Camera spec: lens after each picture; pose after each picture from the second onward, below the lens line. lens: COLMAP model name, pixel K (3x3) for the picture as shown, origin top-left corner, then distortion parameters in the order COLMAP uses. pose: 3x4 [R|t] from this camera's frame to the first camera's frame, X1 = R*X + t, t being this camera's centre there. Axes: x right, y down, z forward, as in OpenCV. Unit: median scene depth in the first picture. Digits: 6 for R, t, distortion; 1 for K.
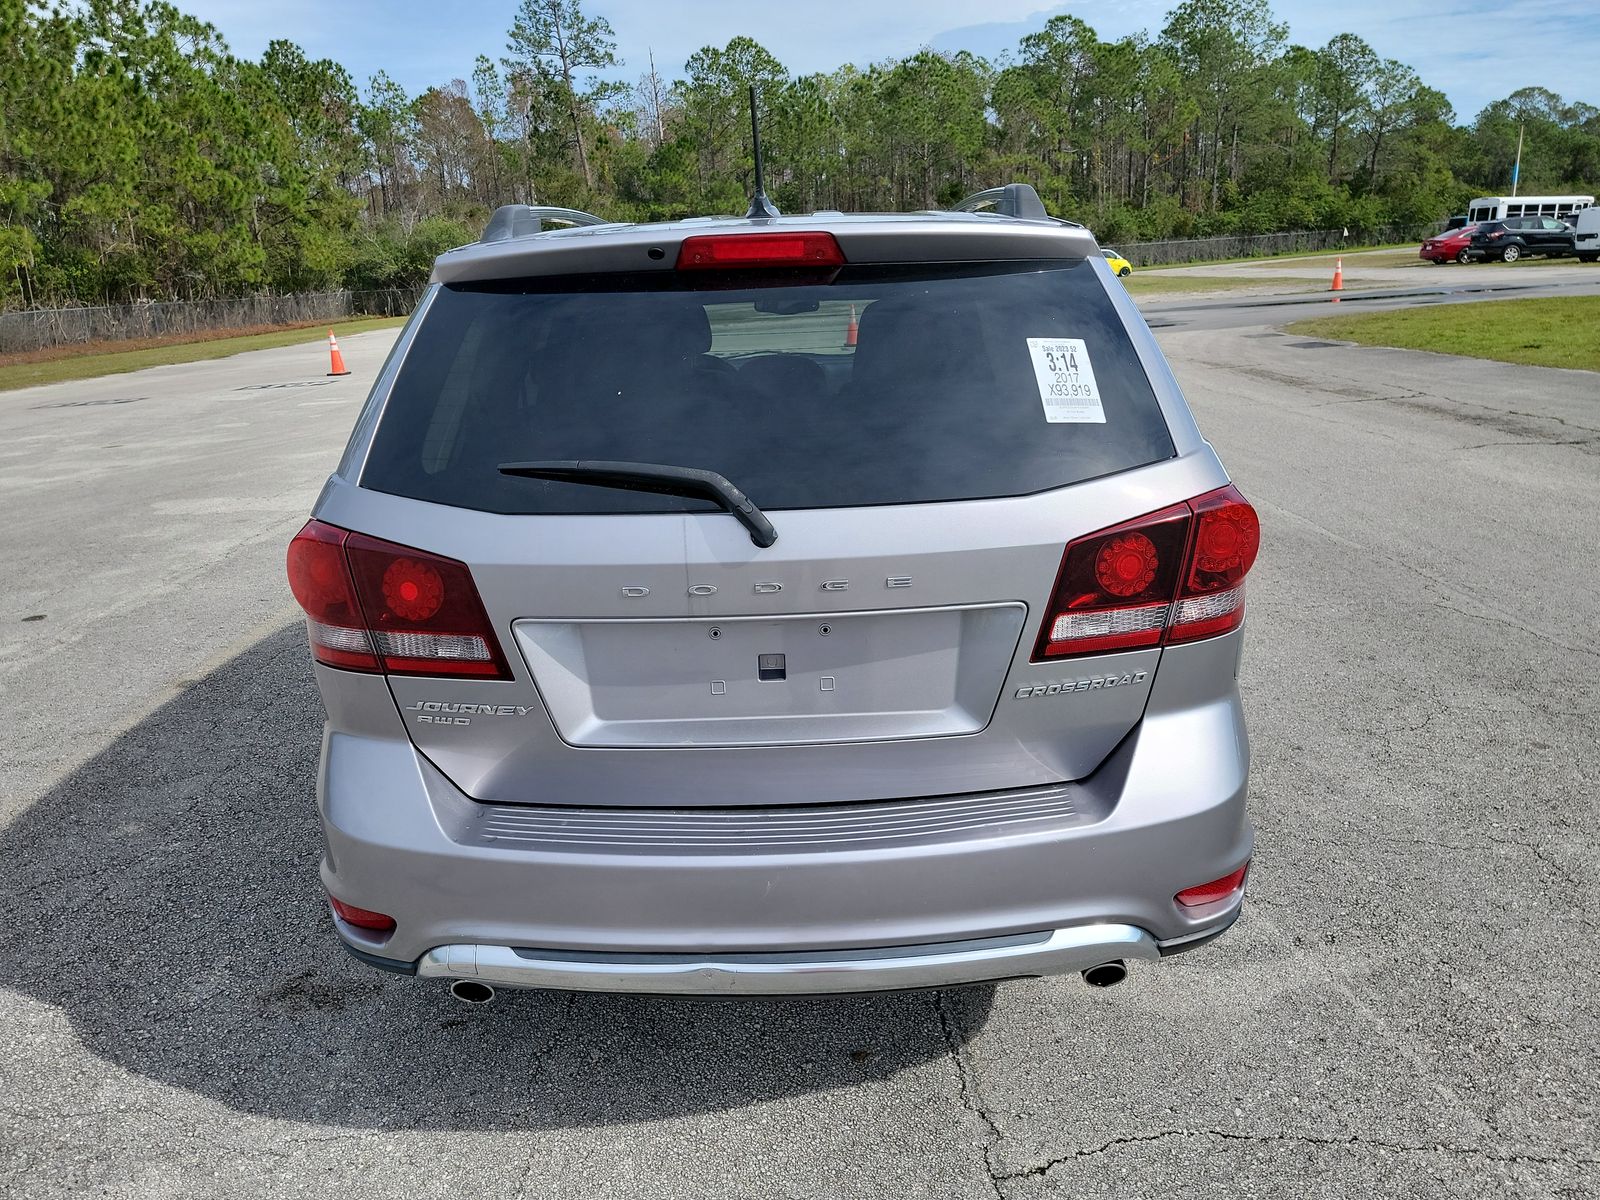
lens RADIAL K [[1228.5, 0, 800.0], [0, 1228.5, 600.0], [0, 0, 1]] dist [0.115164, -0.111442]
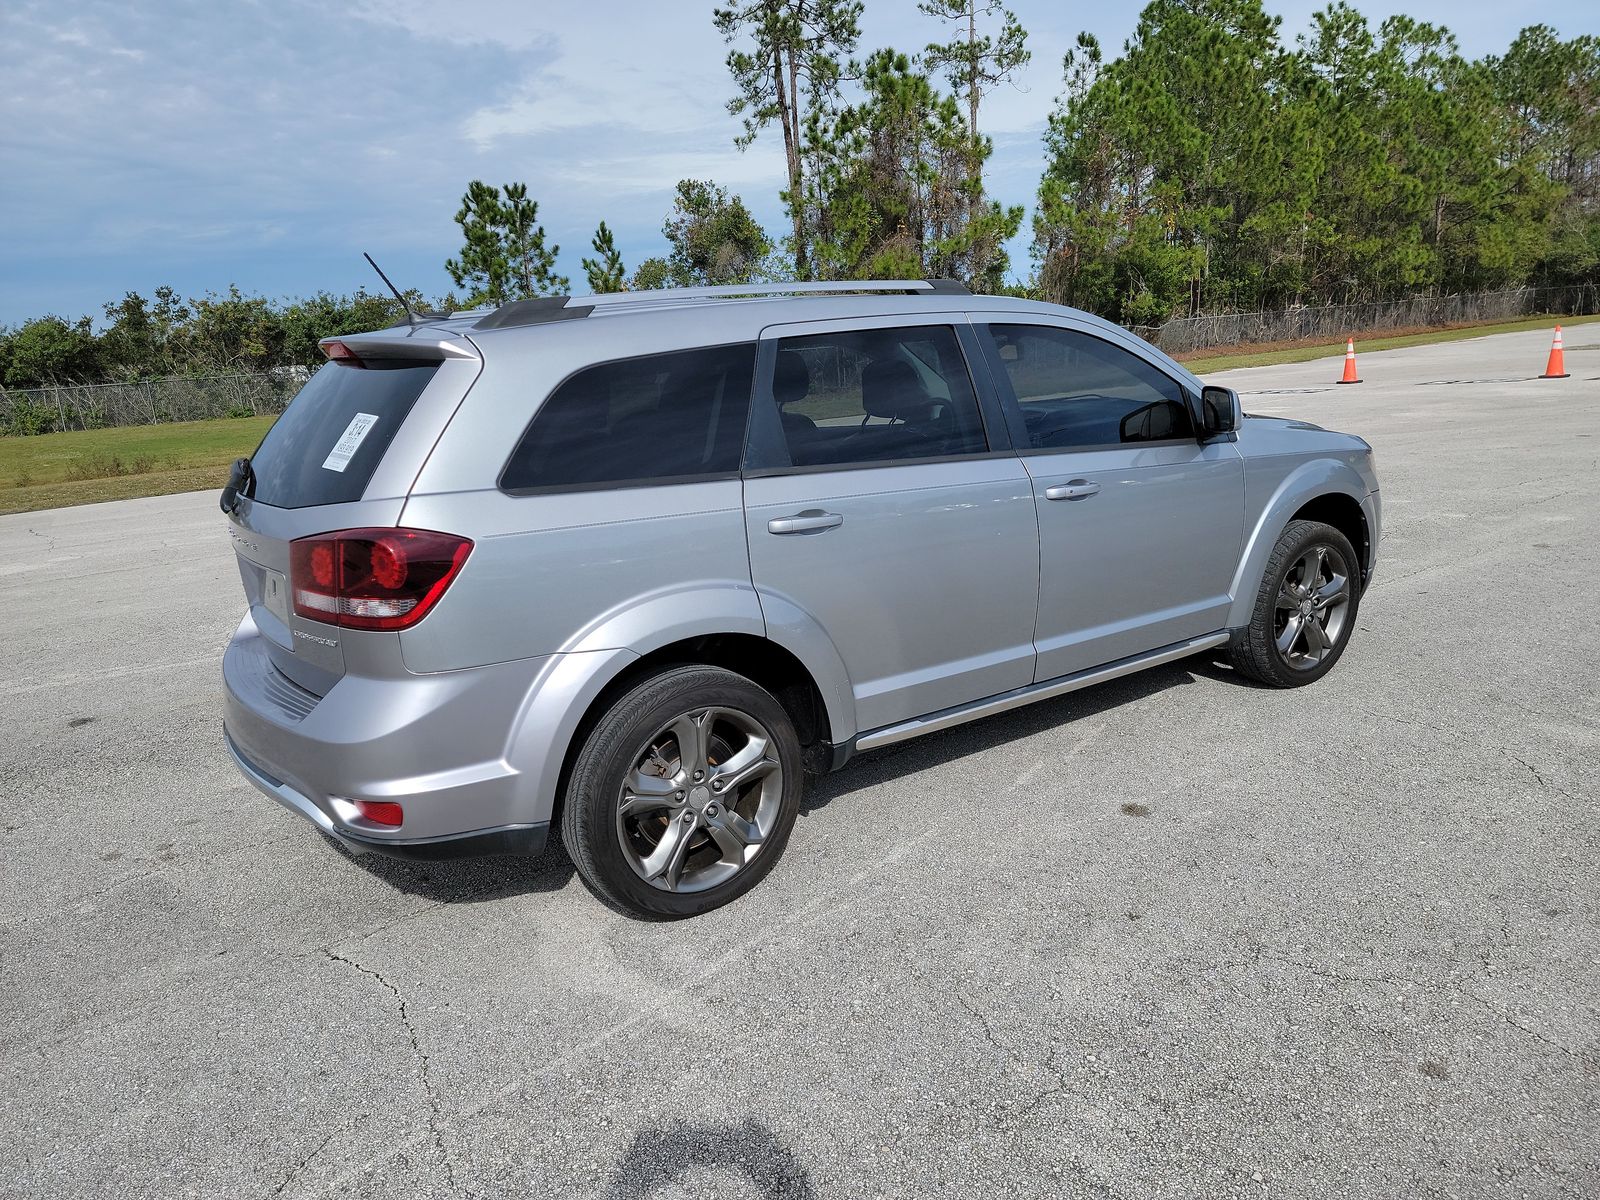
lens RADIAL K [[1228.5, 0, 800.0], [0, 1228.5, 600.0], [0, 0, 1]] dist [0.115164, -0.111442]
pose [[0.506254, 0.198038, -0.839338, 0.212400], [-0.188596, 0.975141, 0.116326, -0.031936], [0.841509, 0.099405, 0.531018, 0.080031]]
